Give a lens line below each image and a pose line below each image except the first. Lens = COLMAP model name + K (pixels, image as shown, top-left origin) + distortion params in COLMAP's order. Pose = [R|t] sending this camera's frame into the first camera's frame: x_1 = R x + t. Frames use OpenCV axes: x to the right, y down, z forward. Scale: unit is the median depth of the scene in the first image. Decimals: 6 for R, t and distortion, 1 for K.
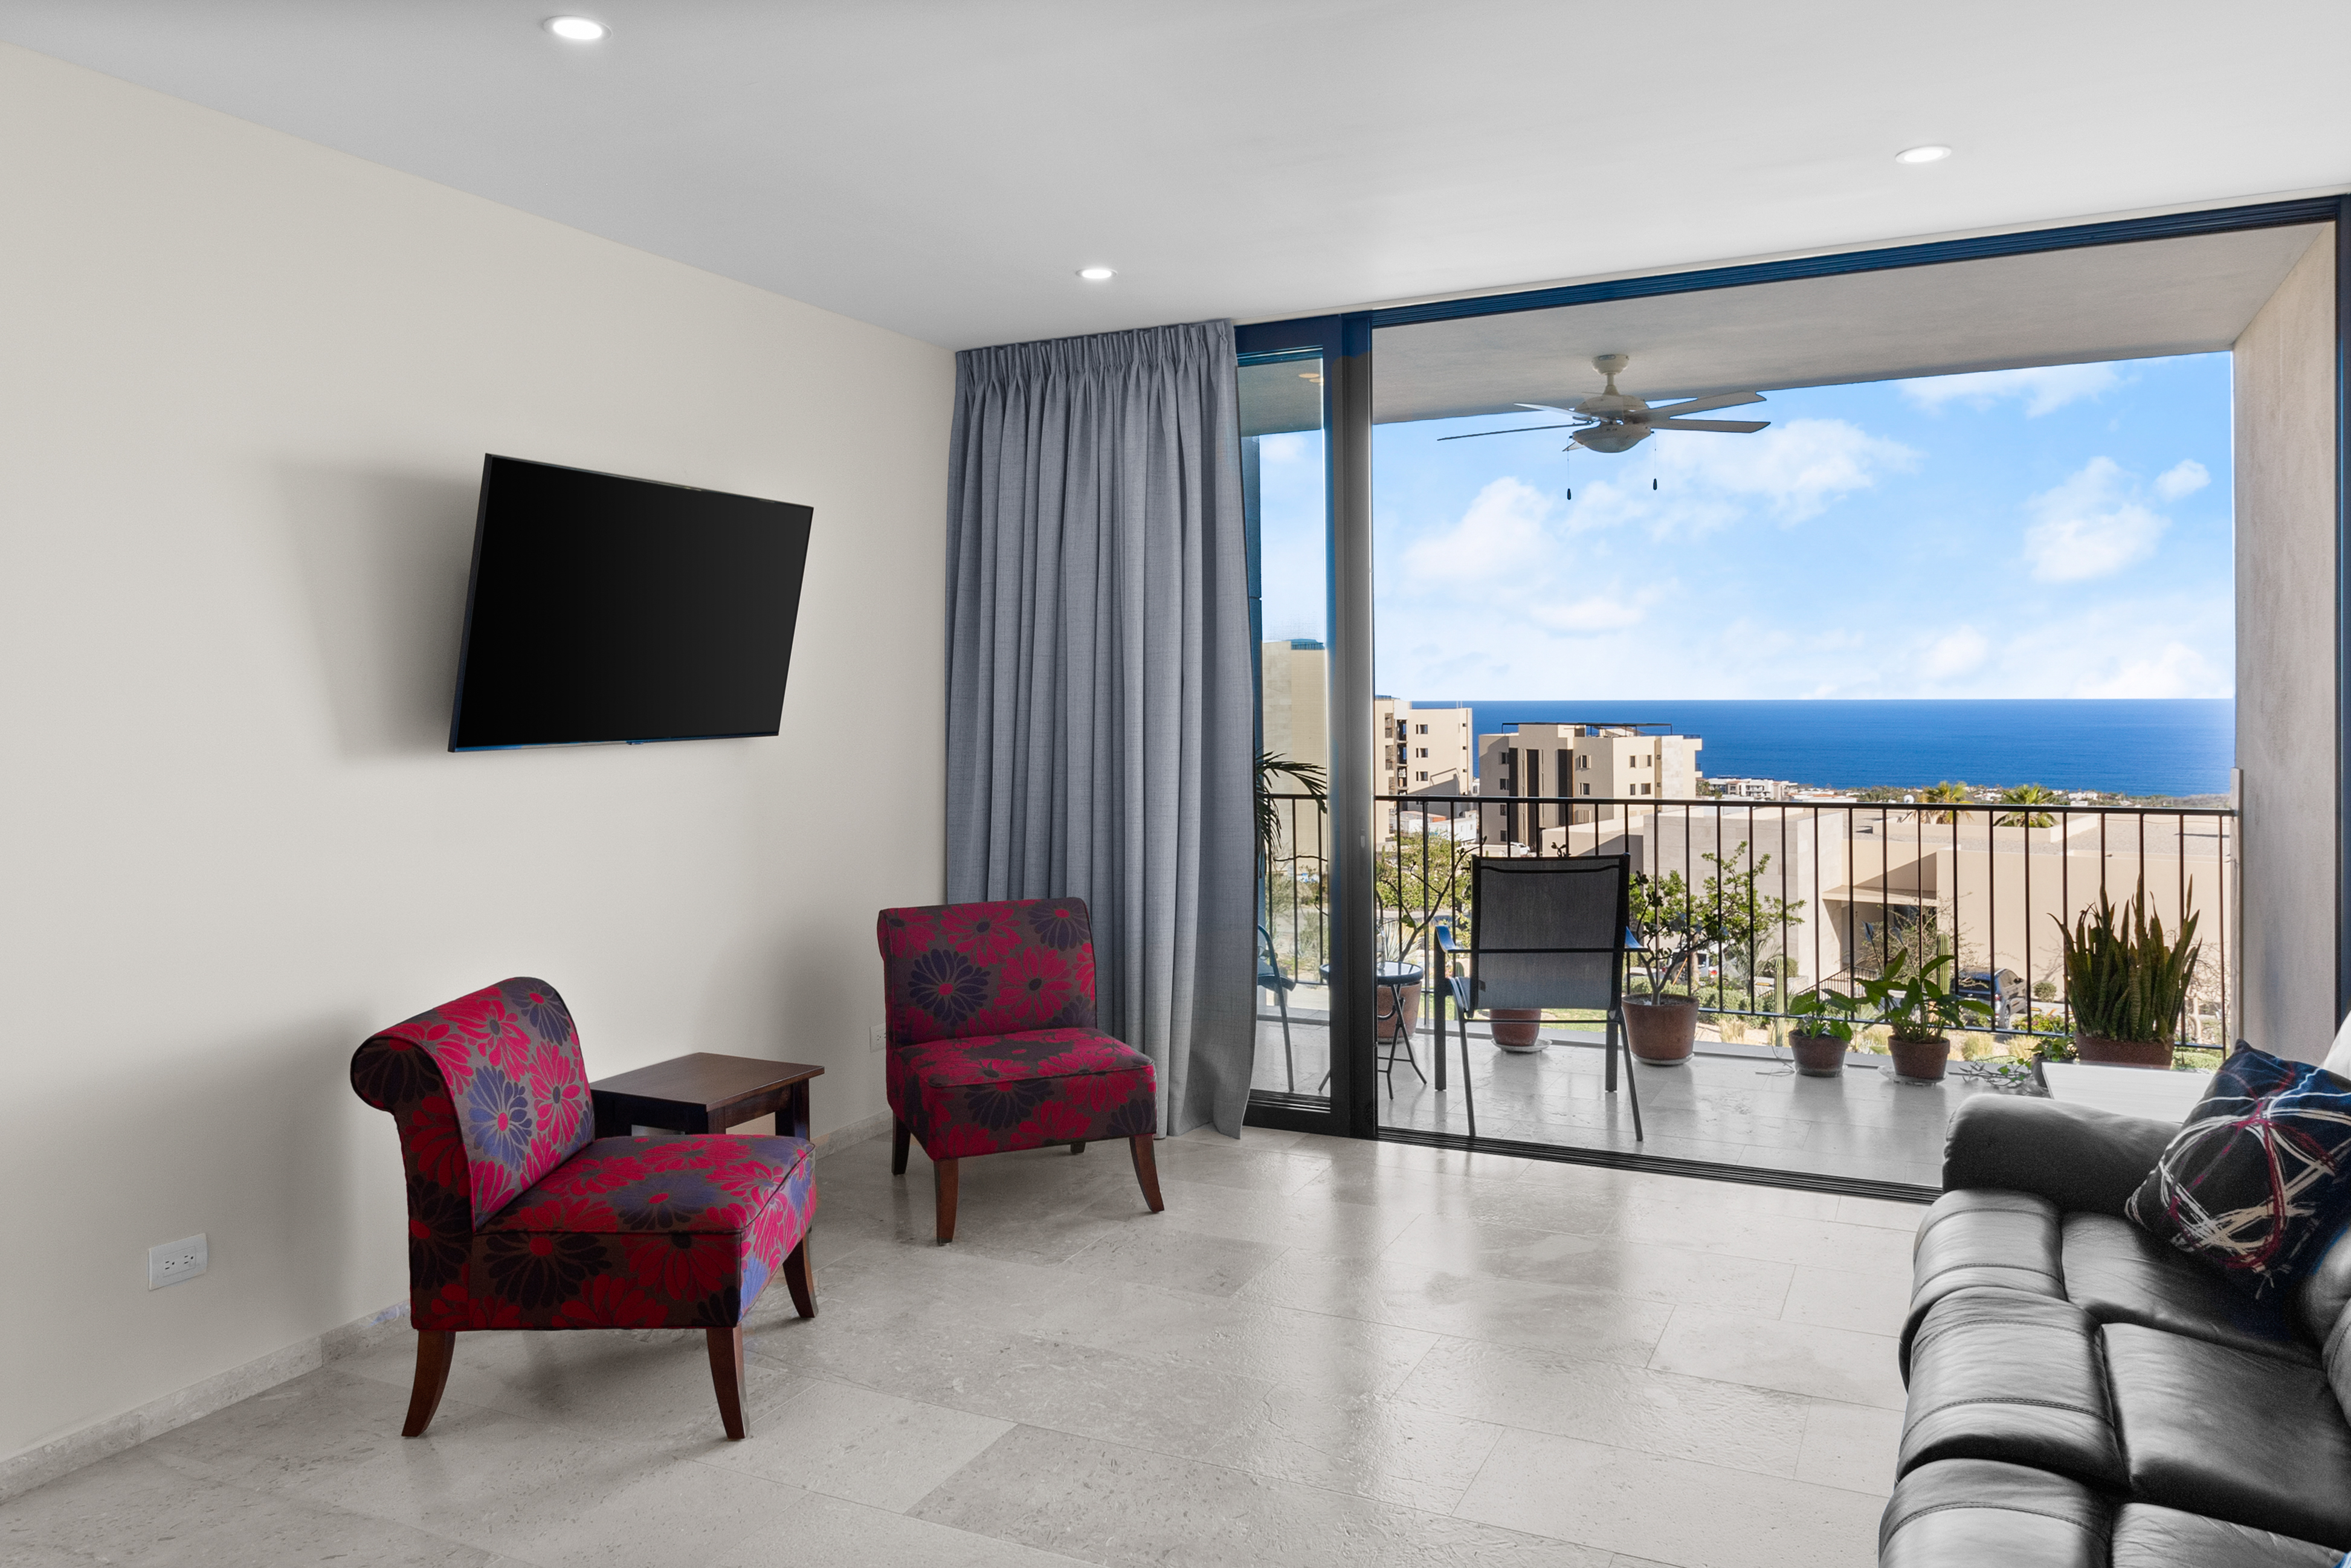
lens RADIAL K [[1606.4, 0, 1188.2], [0, 1606.4, 717.6], [0, 0, 1]] dist [0.003360, -0.000323]
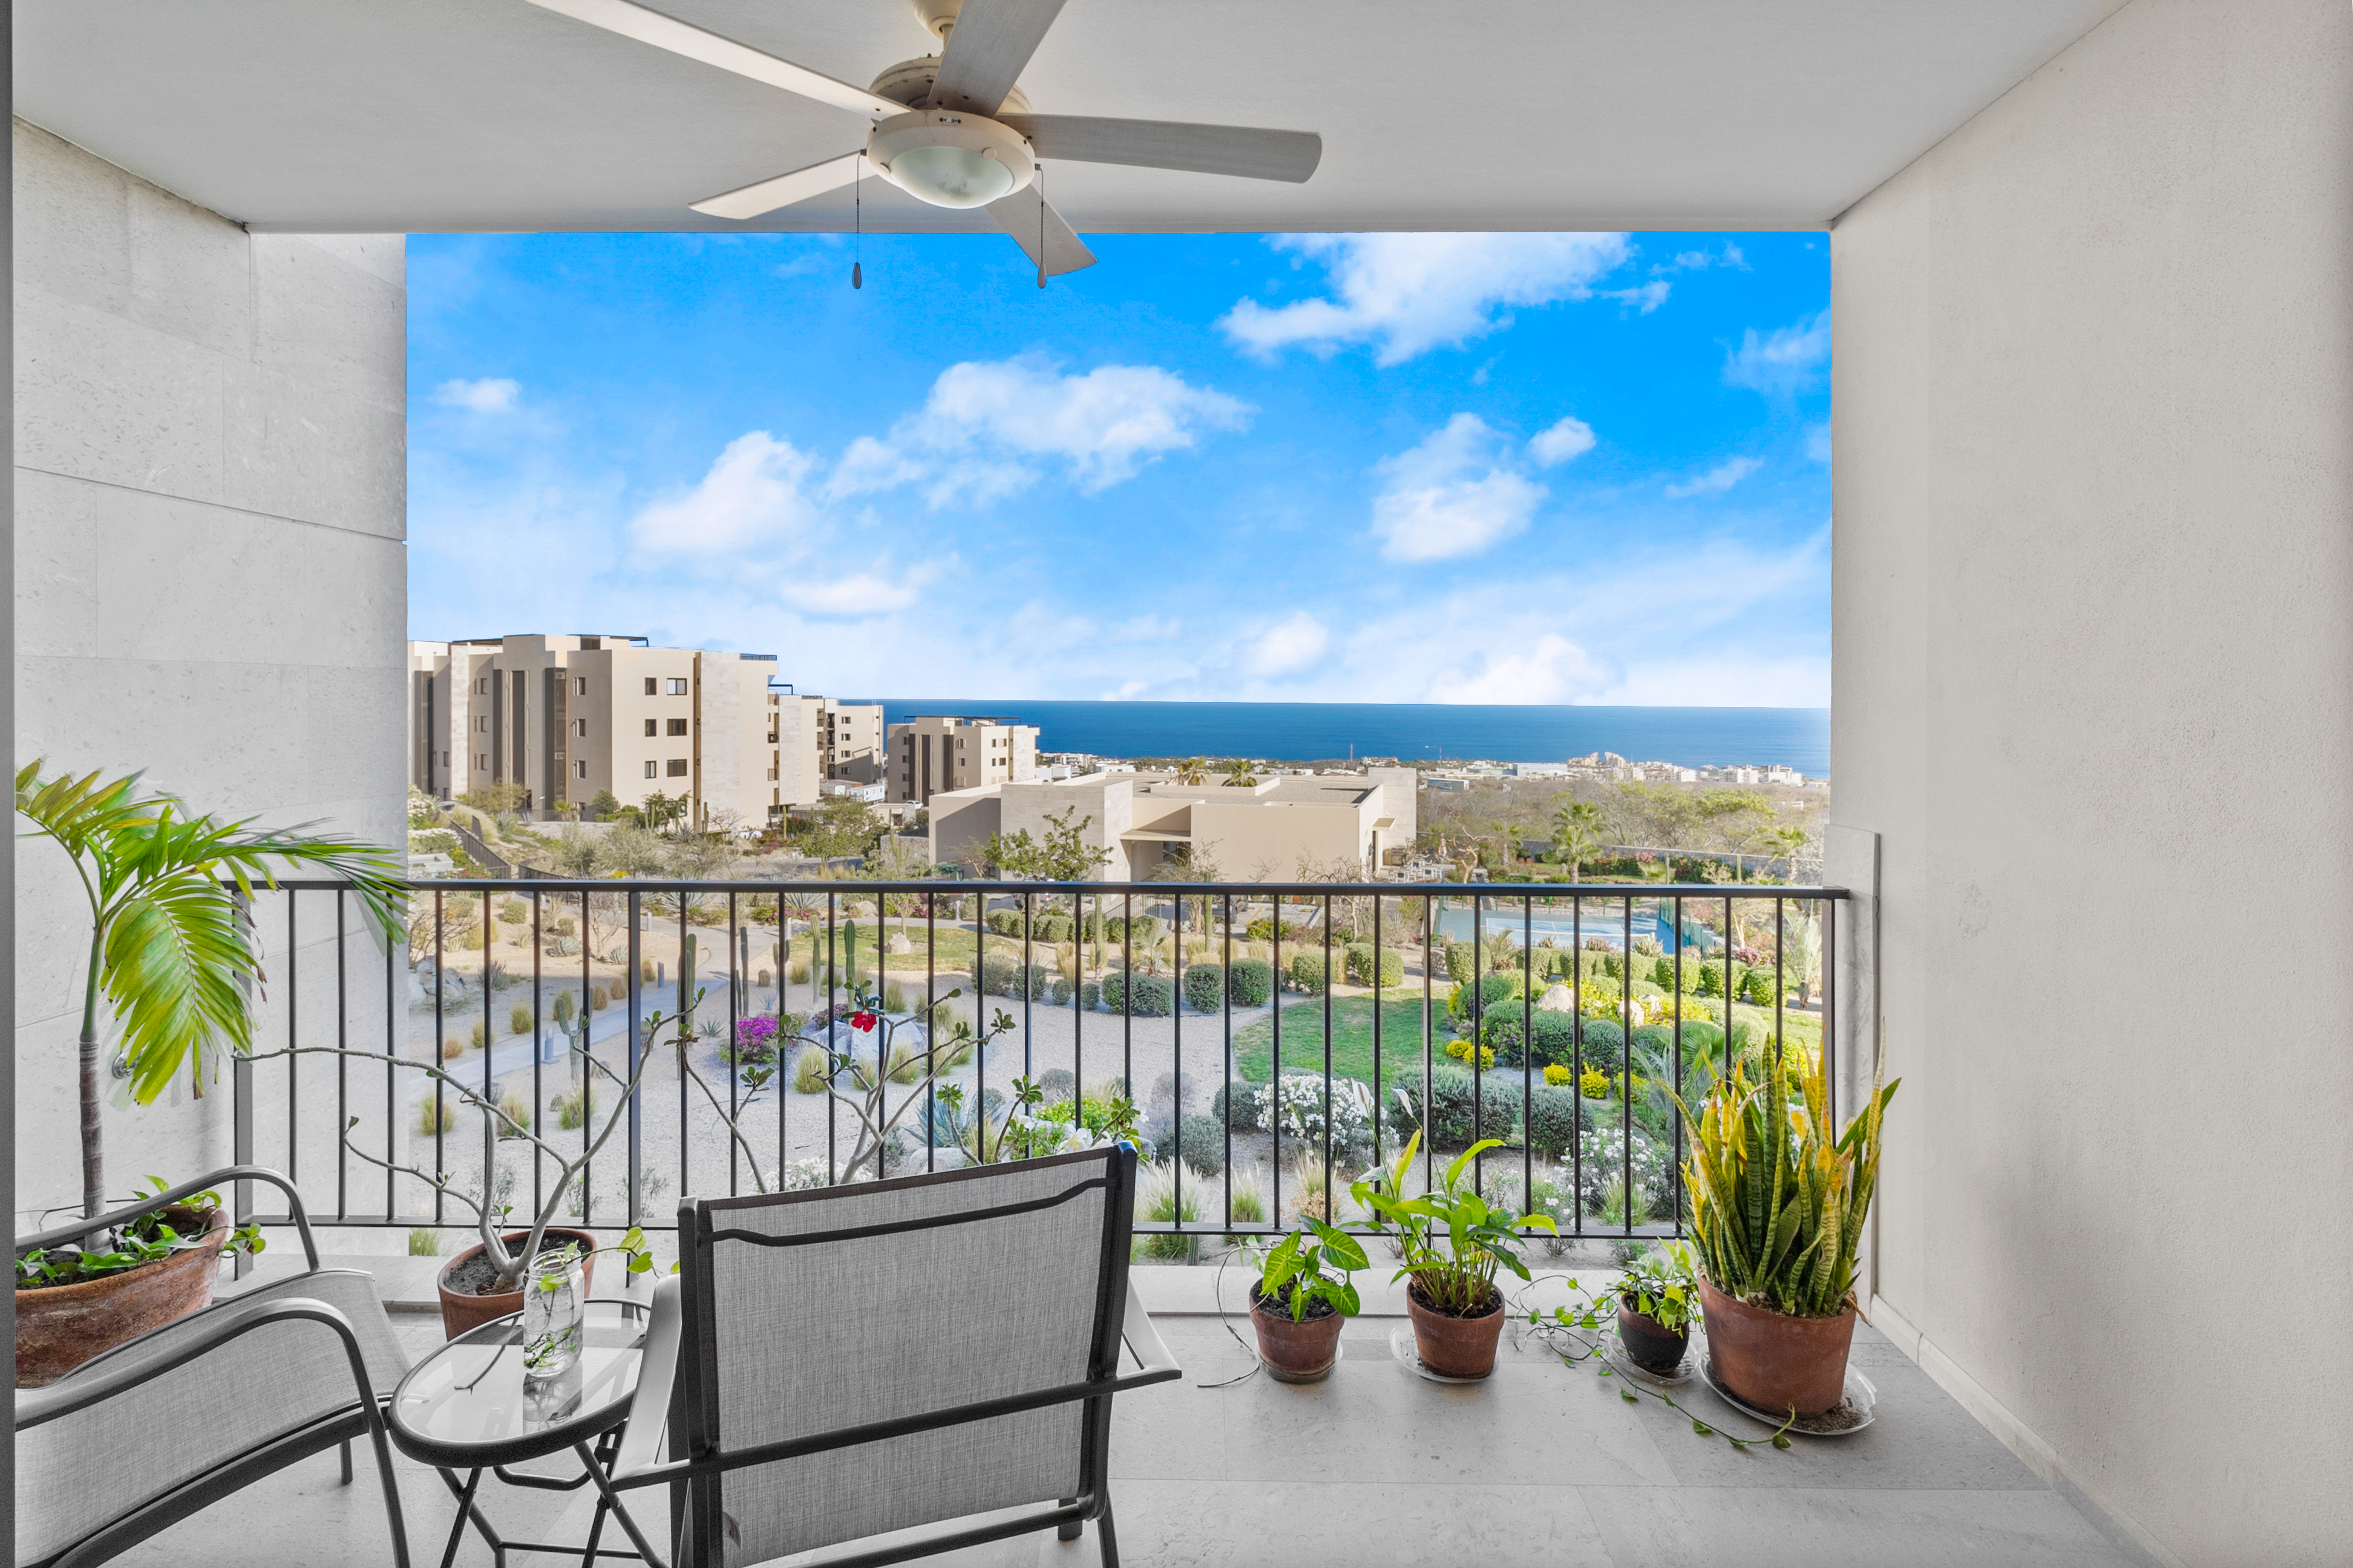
lens RADIAL K [[1088.9, 0, 1194.0], [0, 1088.9, 689.4], [0, 0, 1]] dist [0.003242, -0.000175]
pose [[0.899943, 0.017124, 0.435671, 0.228838], [-0.008088, 0.999712, -0.022587, -0.018426], [-0.435933, 0.016804, 0.899822, 0.826180]]
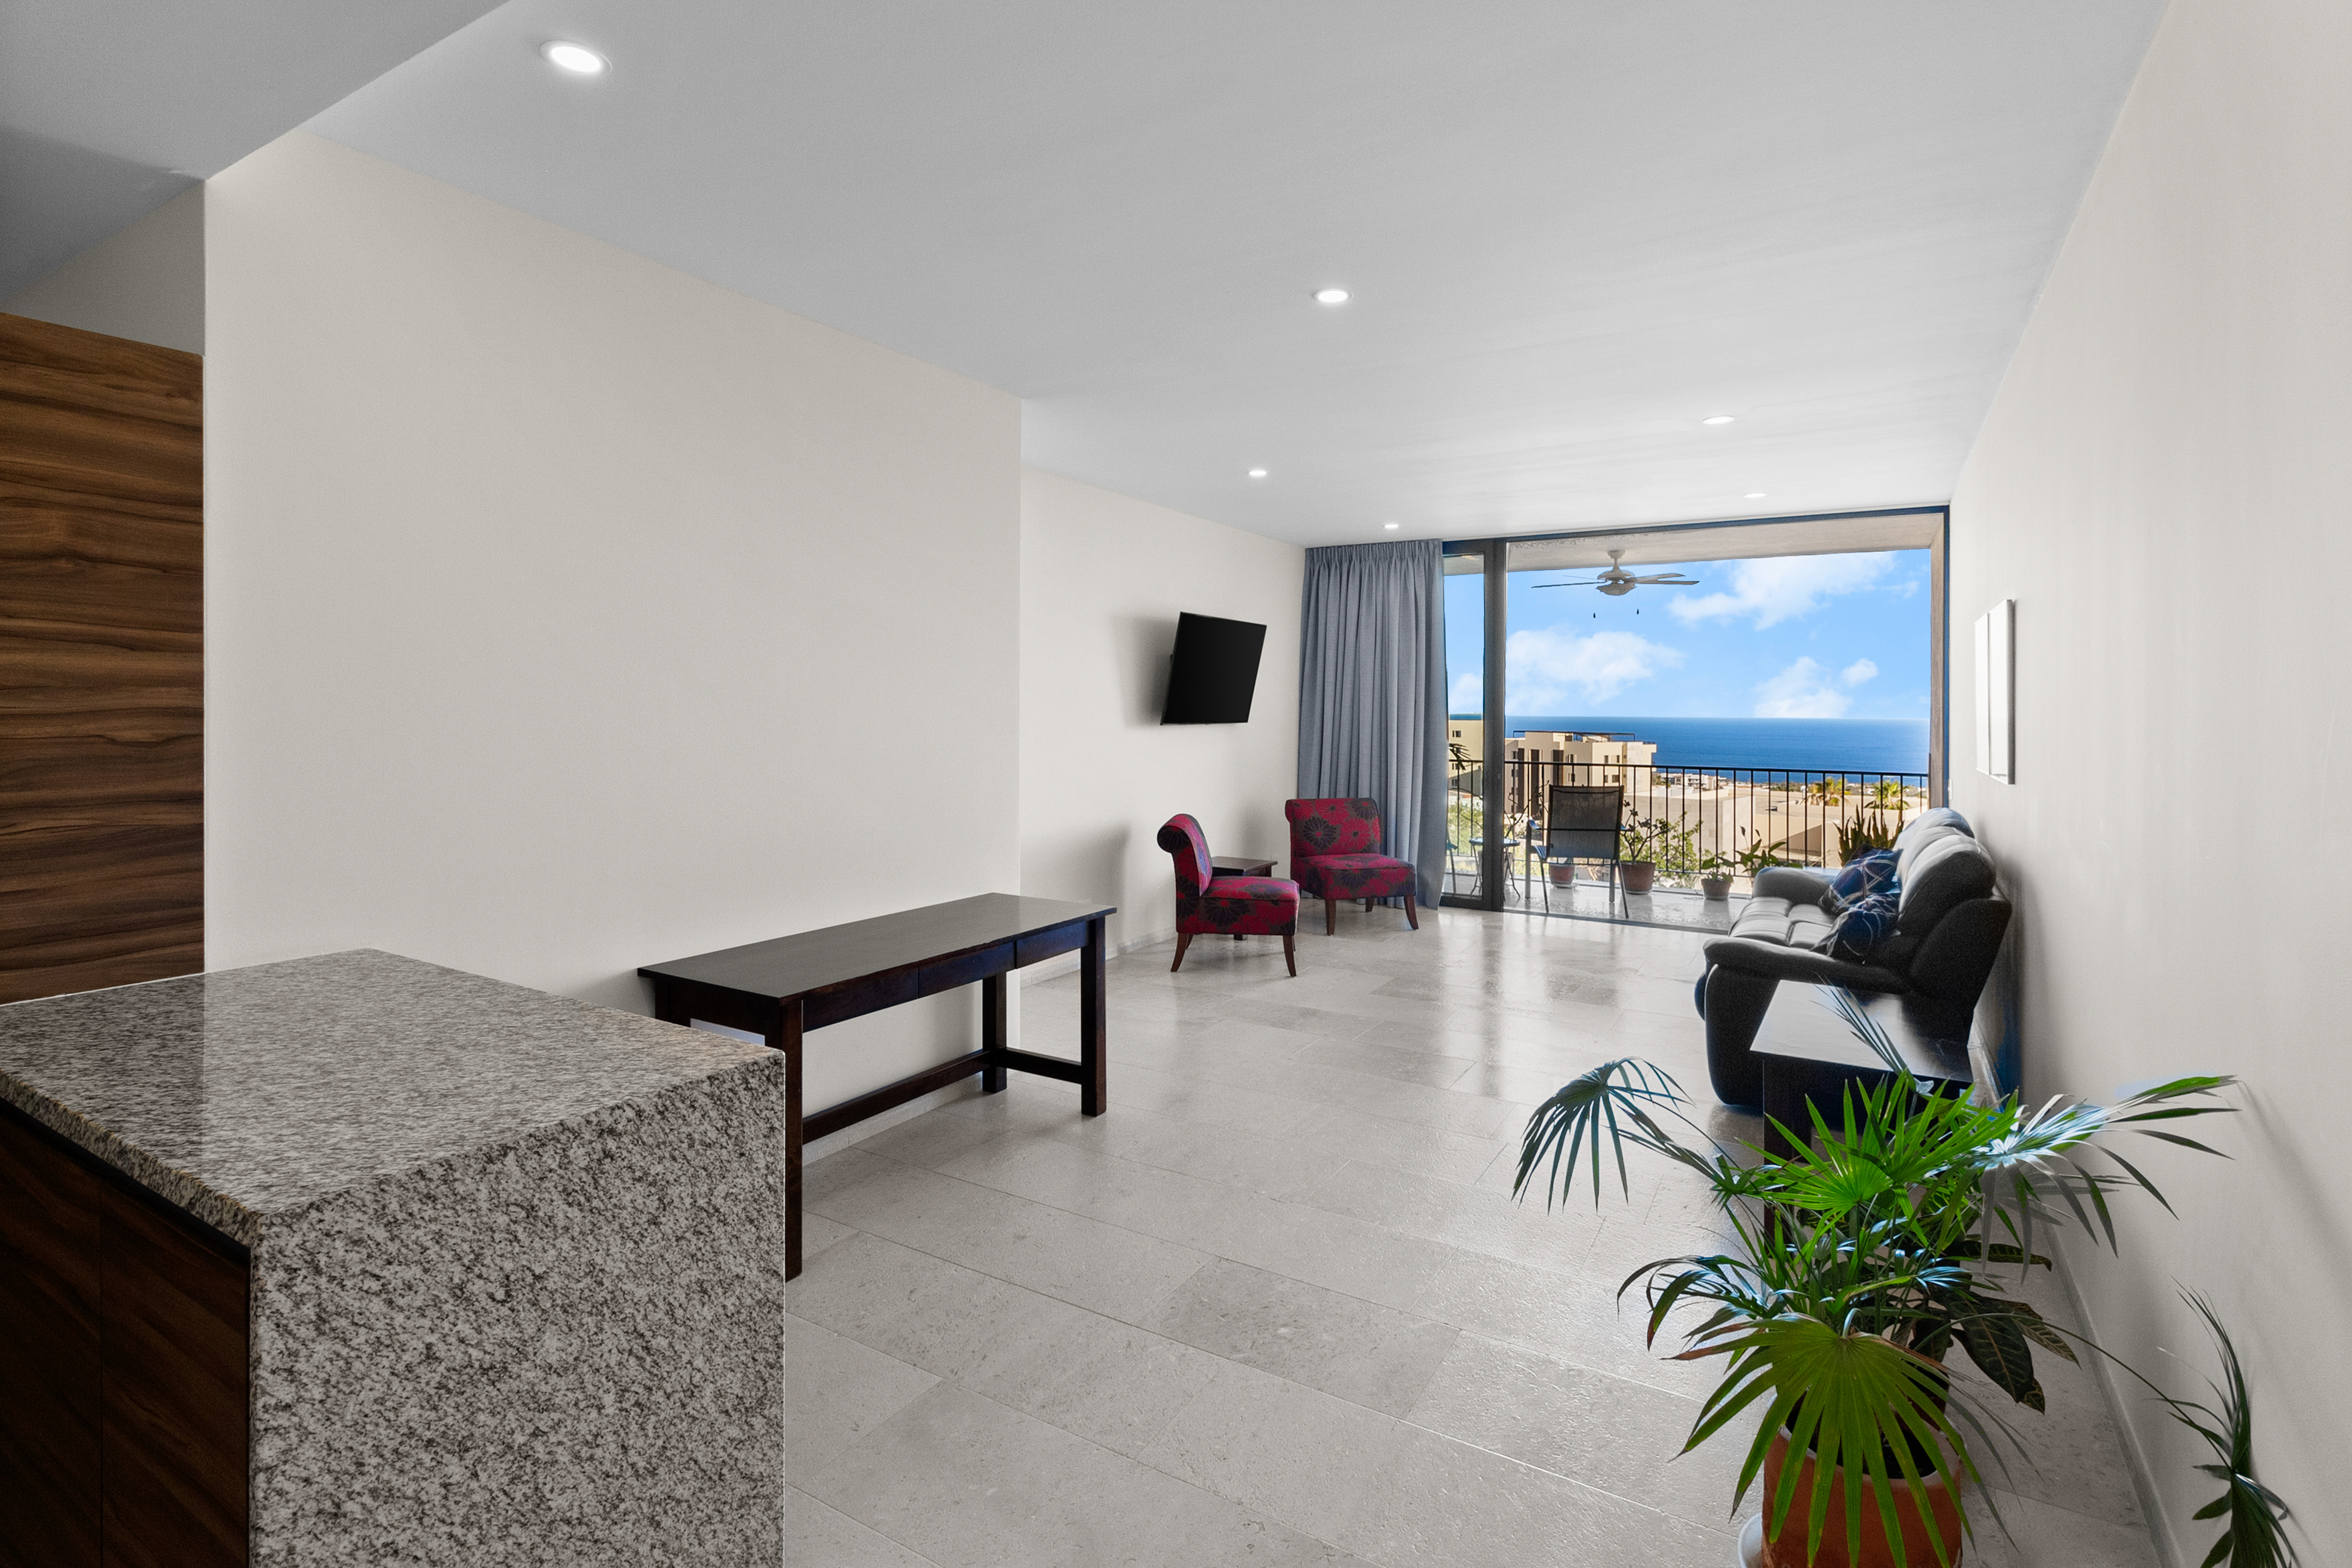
lens RADIAL K [[1088.4, 0, 1190.7], [0, 1088.4, 700.3], [0, 0, 1]] dist [0.003242, -0.000175]
pose [[0.995380, 0.017972, -0.094318, -0.184413], [-0.019840, 0.999624, -0.018901, 0.010148], [0.093943, 0.020685, 0.995363, -0.562390]]
